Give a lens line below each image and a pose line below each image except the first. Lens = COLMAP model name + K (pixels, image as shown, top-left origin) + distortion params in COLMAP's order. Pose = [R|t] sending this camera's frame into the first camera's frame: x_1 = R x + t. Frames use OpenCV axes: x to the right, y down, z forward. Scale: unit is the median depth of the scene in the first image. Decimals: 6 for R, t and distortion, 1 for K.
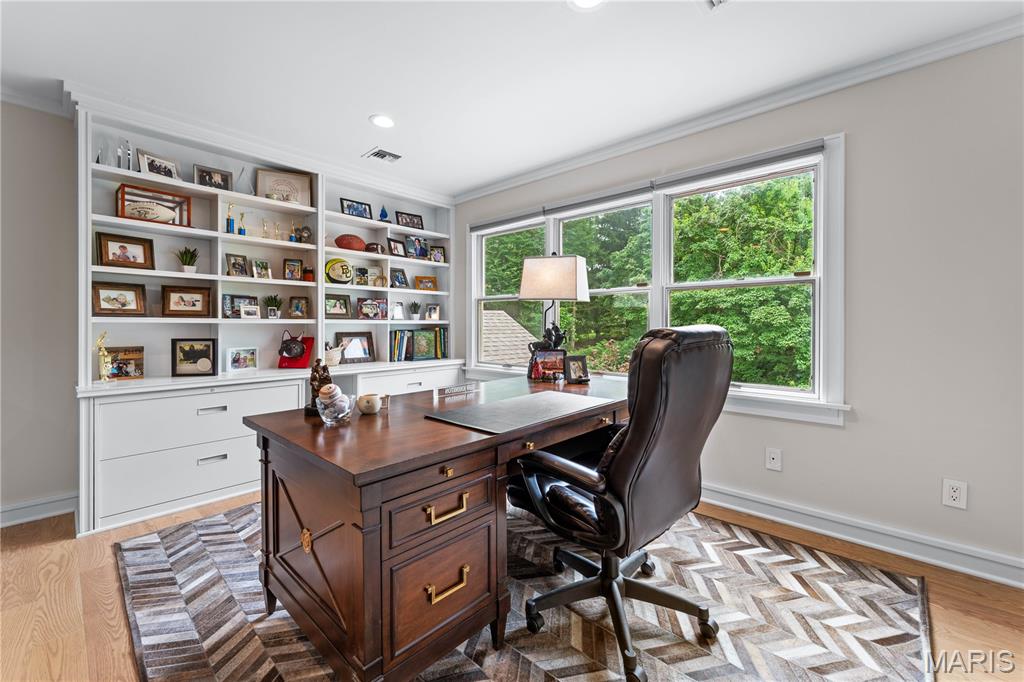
lens RADIAL K [[409.3, 0, 507.5], [0, 409.3, 331.4], [0, 0, 1]] dist [0.003479, 0.000523]
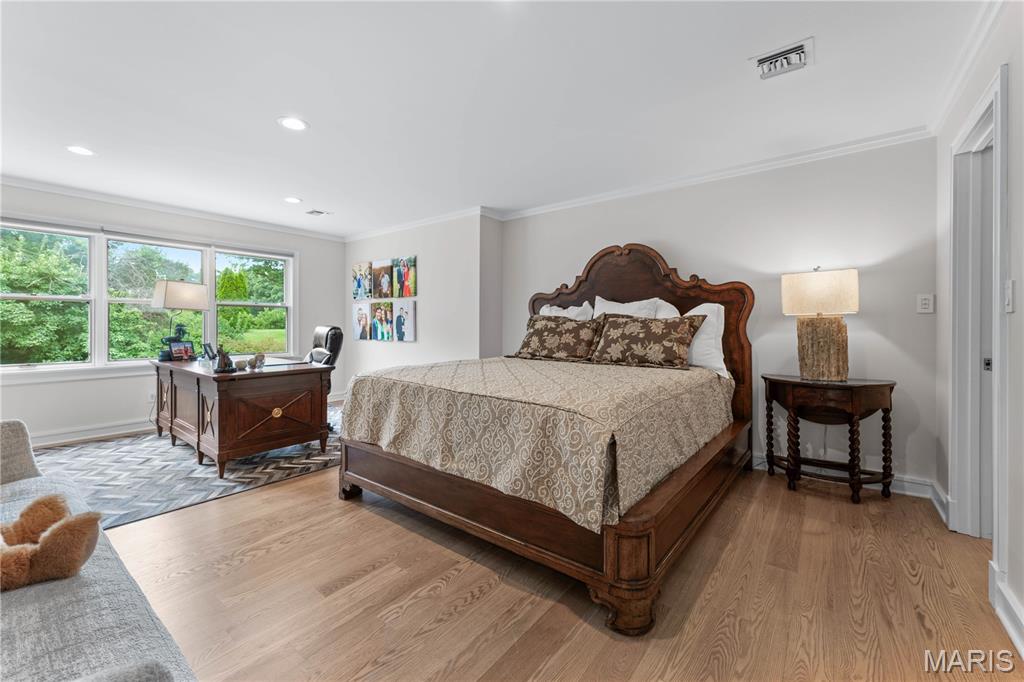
lens RADIAL K [[409.3, 0, 507.5], [0, 409.3, 331.4], [0, 0, 1]] dist [0.003479, 0.000523]
pose [[-0.071239, -0.013343, 0.997370, -1.851610], [0.009860, 0.999852, 0.014080, -0.004063], [-0.997411, 0.010837, -0.071097, -0.137696]]
